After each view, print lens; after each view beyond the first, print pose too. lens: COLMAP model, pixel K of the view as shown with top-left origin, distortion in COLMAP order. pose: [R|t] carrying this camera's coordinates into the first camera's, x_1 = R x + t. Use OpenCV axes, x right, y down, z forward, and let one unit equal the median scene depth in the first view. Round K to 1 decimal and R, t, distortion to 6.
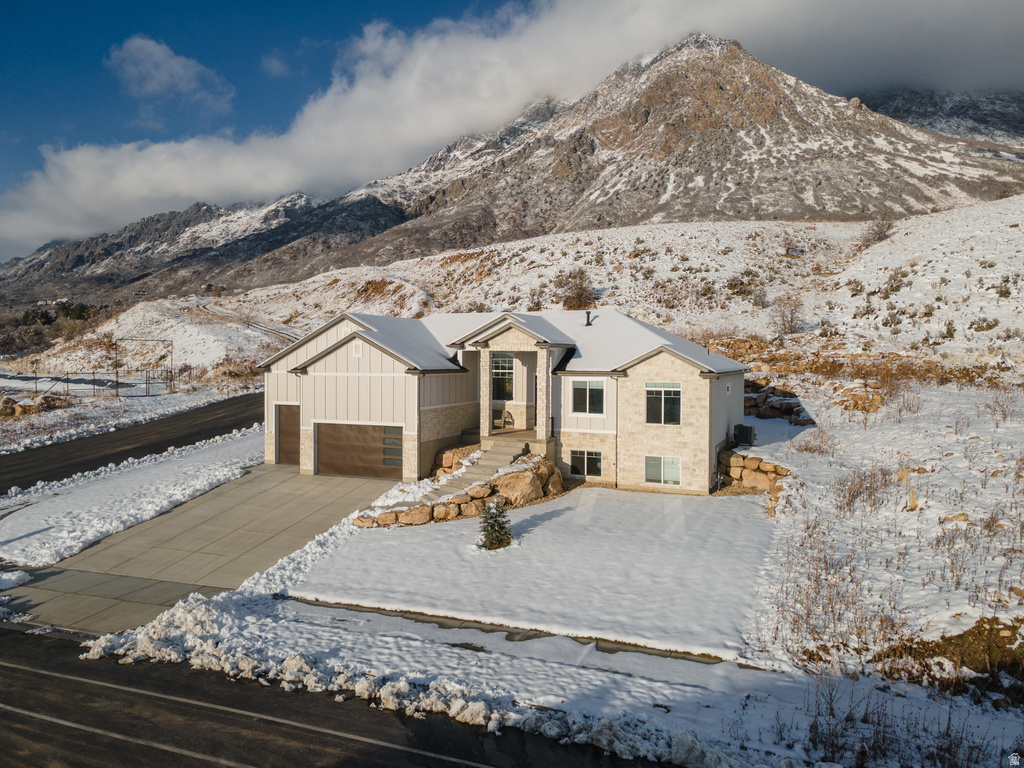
lens RADIAL K [[747.6, 0, 500.5], [0, 747.6, 376.2], [0, 0, 1]] dist [0.037436, 0.010763]
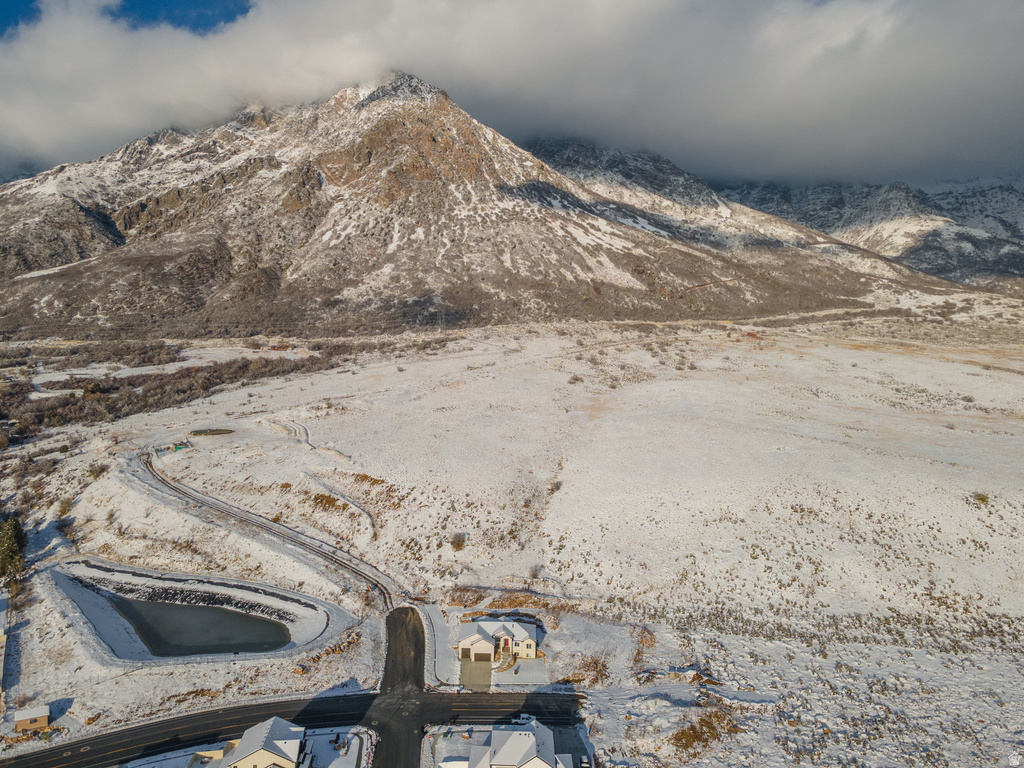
lens RADIAL K [[760.7, 0, 511.2], [0, 760.7, 372.9], [0, 0, 1]] dist [0.024121, 0.043816]
pose [[0.919271, -0.008704, 0.393530, -0.070832], [-0.000198, 0.999745, 0.022576, -0.069569], [-0.393626, -0.020831, 0.919035, -0.141400]]
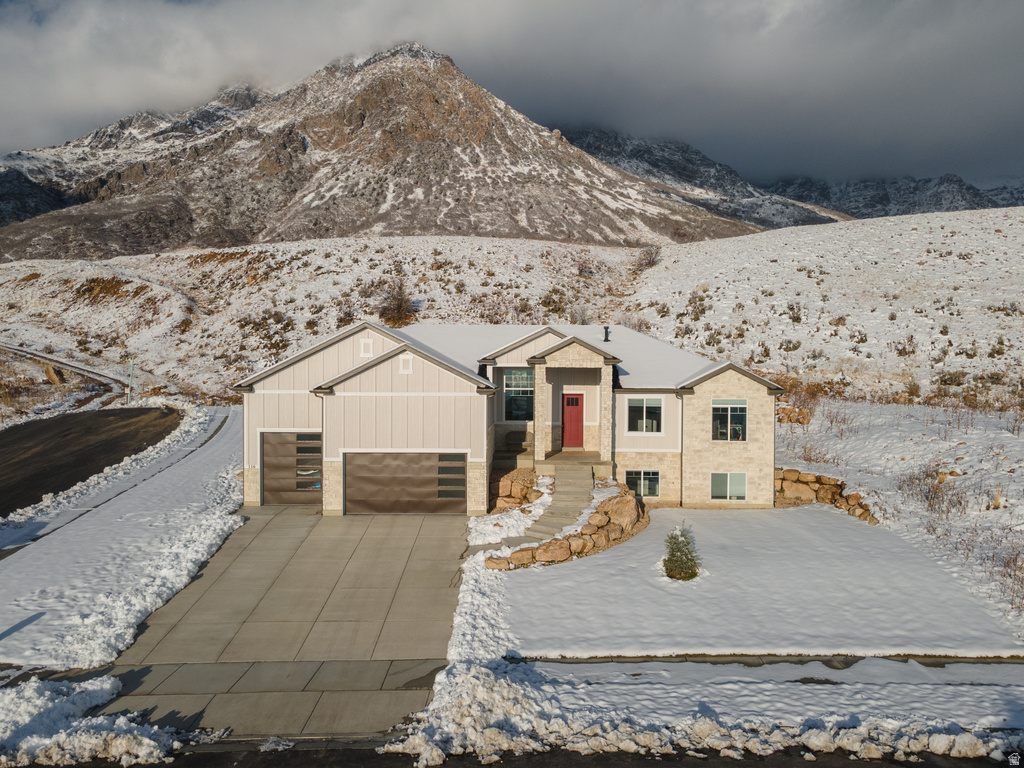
lens RADIAL K [[783.1, 0, 526.7], [0, 783.1, 397.0], [0, 0, 1]] dist [0.007971, 0.080243]
pose [[0.919232, -0.011205, 0.393556, -0.011841], [0.009014, 0.999932, 0.007414, -0.000132], [-0.393613, -0.003268, 0.919271, 0.003584]]
